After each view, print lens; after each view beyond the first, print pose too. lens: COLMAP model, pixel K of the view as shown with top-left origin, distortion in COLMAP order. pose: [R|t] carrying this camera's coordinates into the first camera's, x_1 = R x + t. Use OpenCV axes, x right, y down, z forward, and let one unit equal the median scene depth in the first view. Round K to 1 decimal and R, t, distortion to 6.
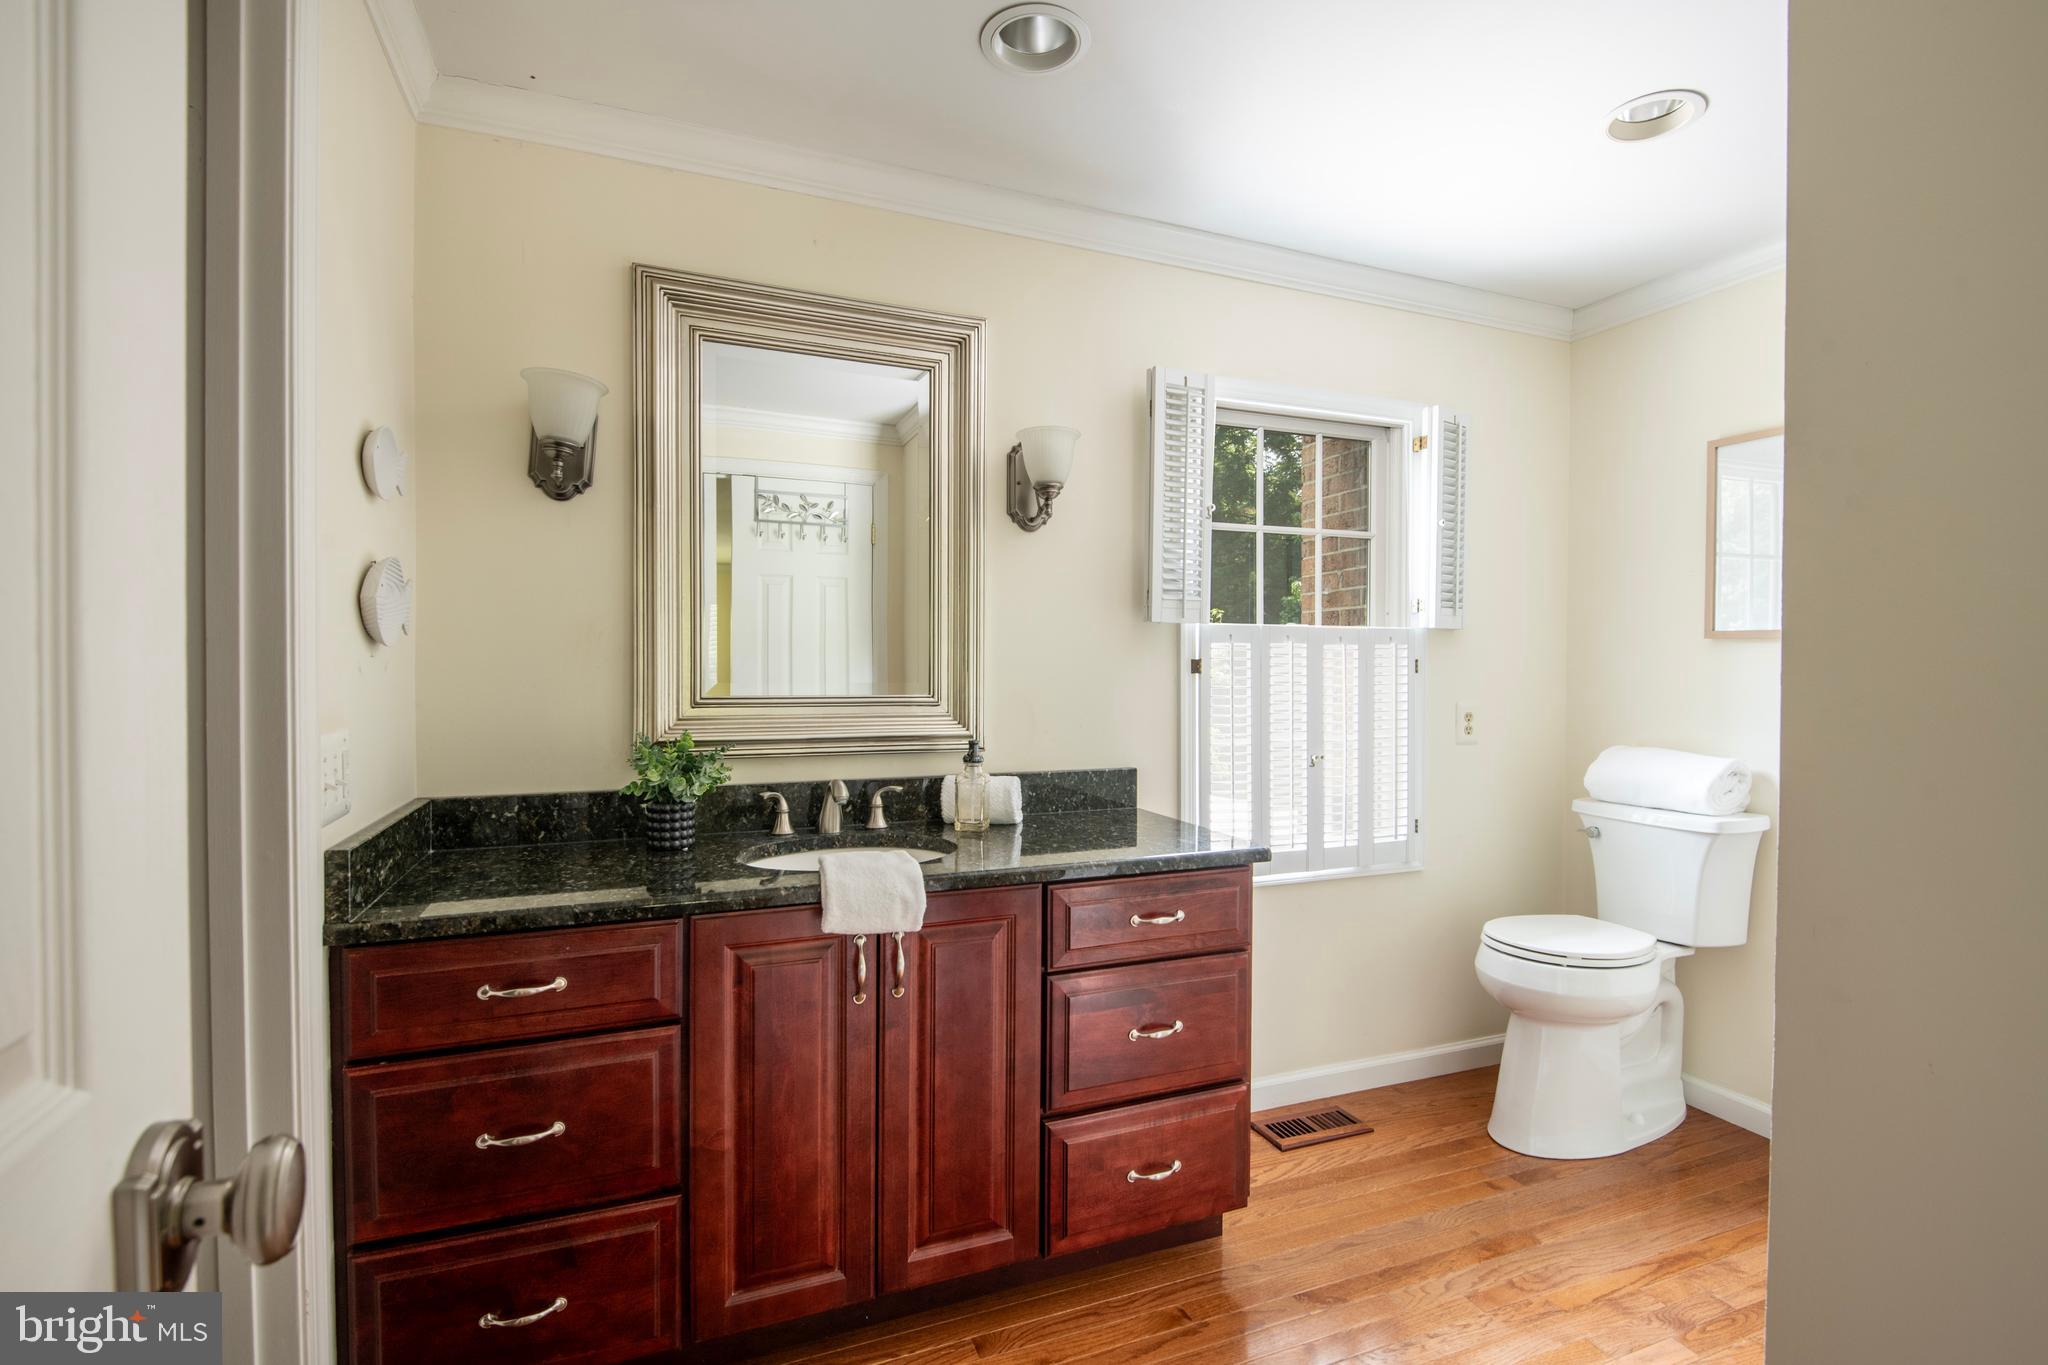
lens RADIAL K [[945.5, 0, 1038.6], [0, 945.5, 683.9], [0, 0, 1]] dist [-0.005836, -0.001052]
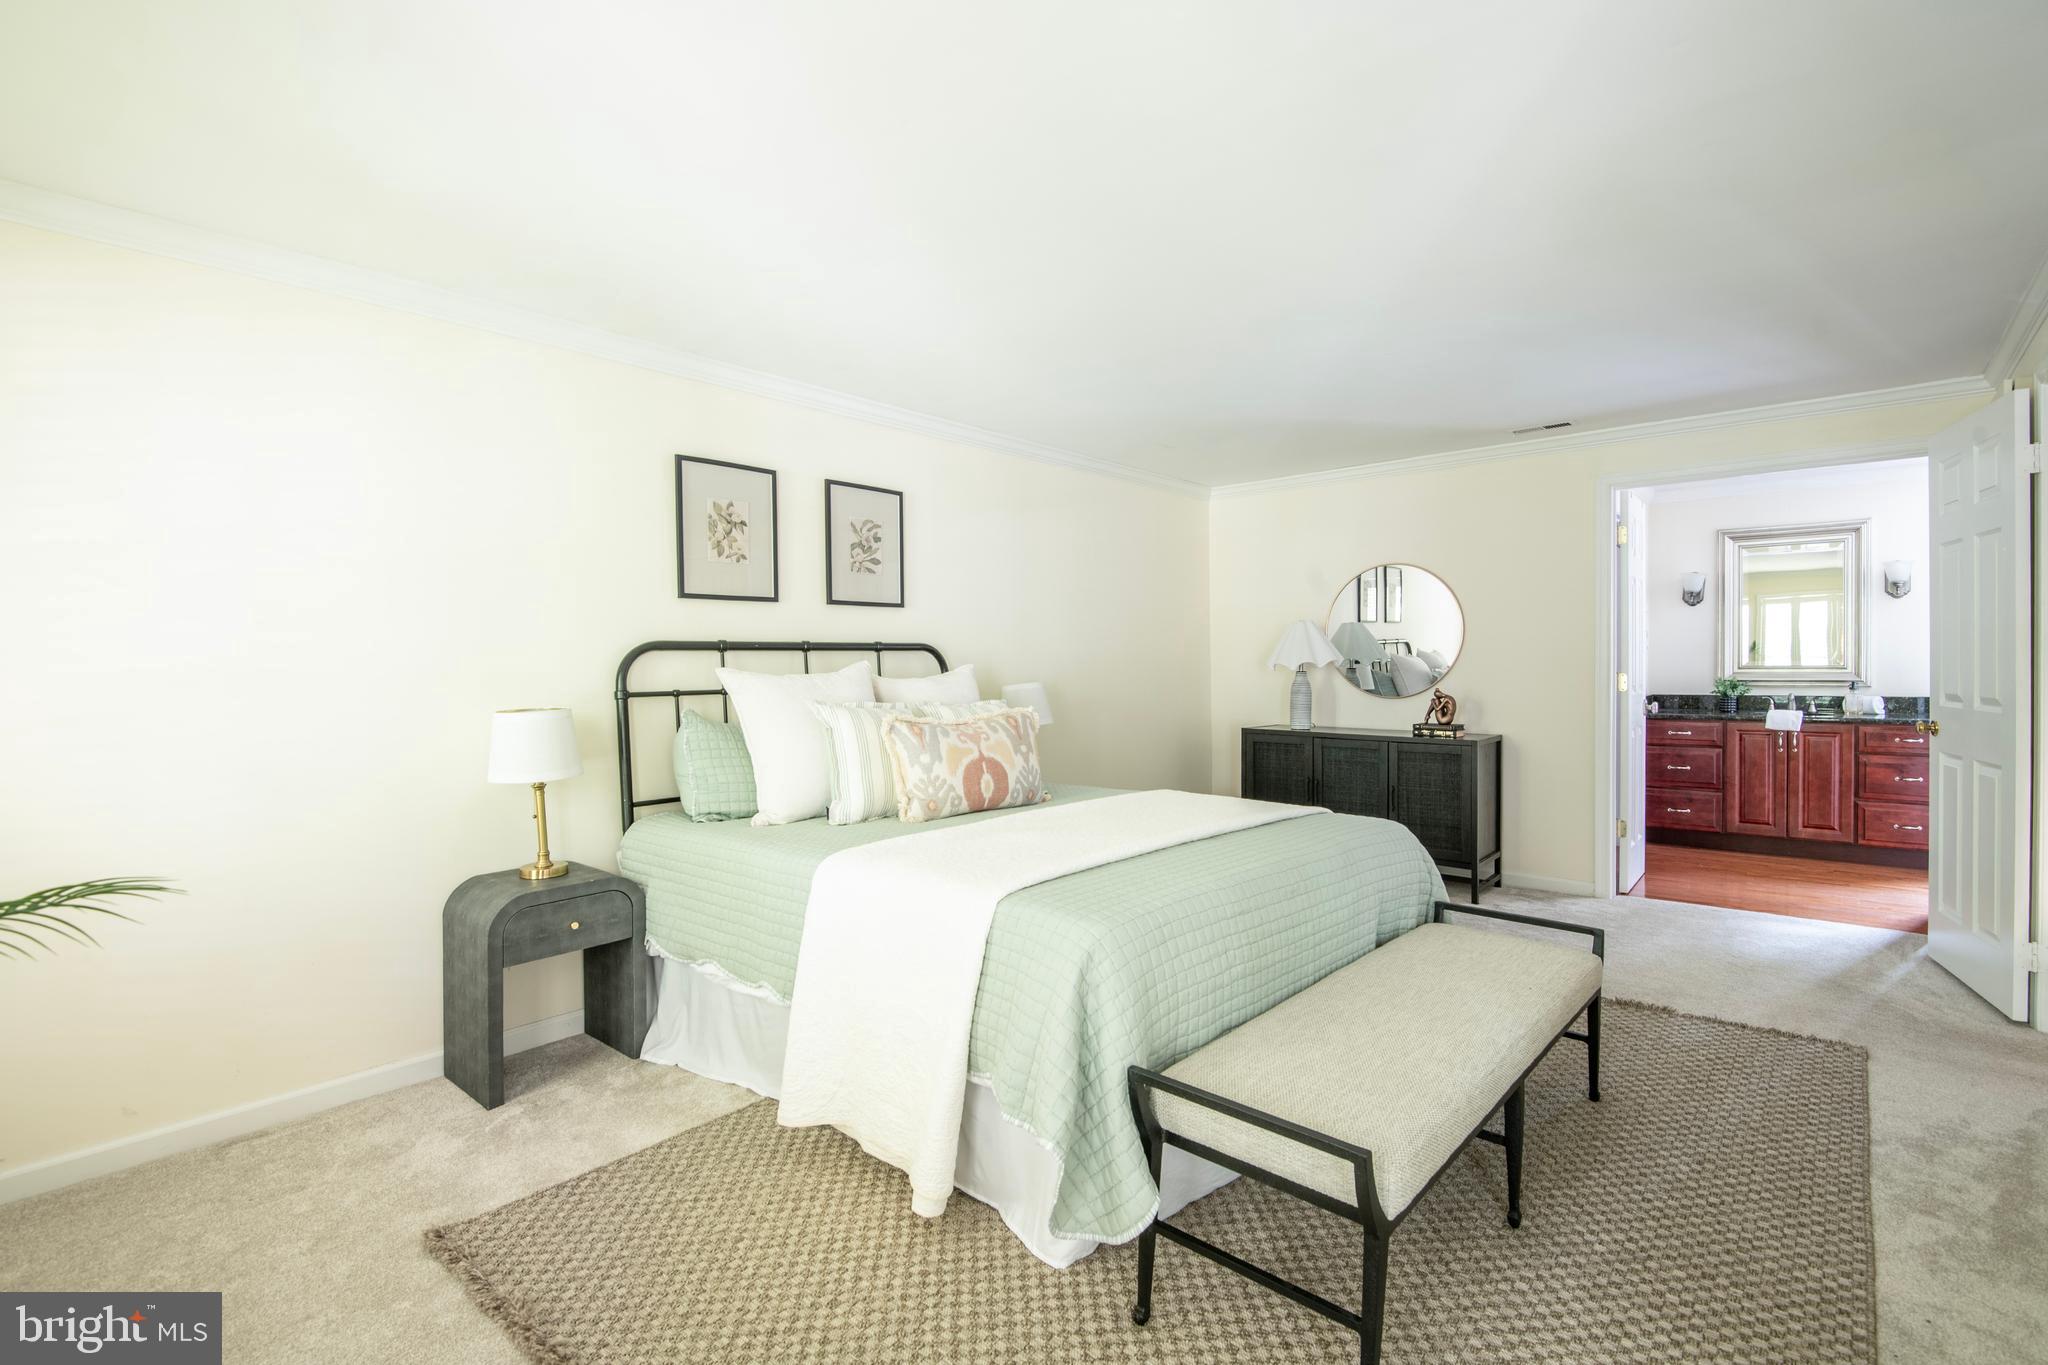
lens RADIAL K [[945.5, 0, 1025.0], [0, 945.5, 676.3], [0, 0, 1]] dist [-0.005836, -0.001052]
pose [[0.445143, 0.009428, -0.895410, 1.508929], [0.003816, 0.999916, 0.012425, -0.000093], [0.895451, -0.008948, 0.445070, -2.745208]]
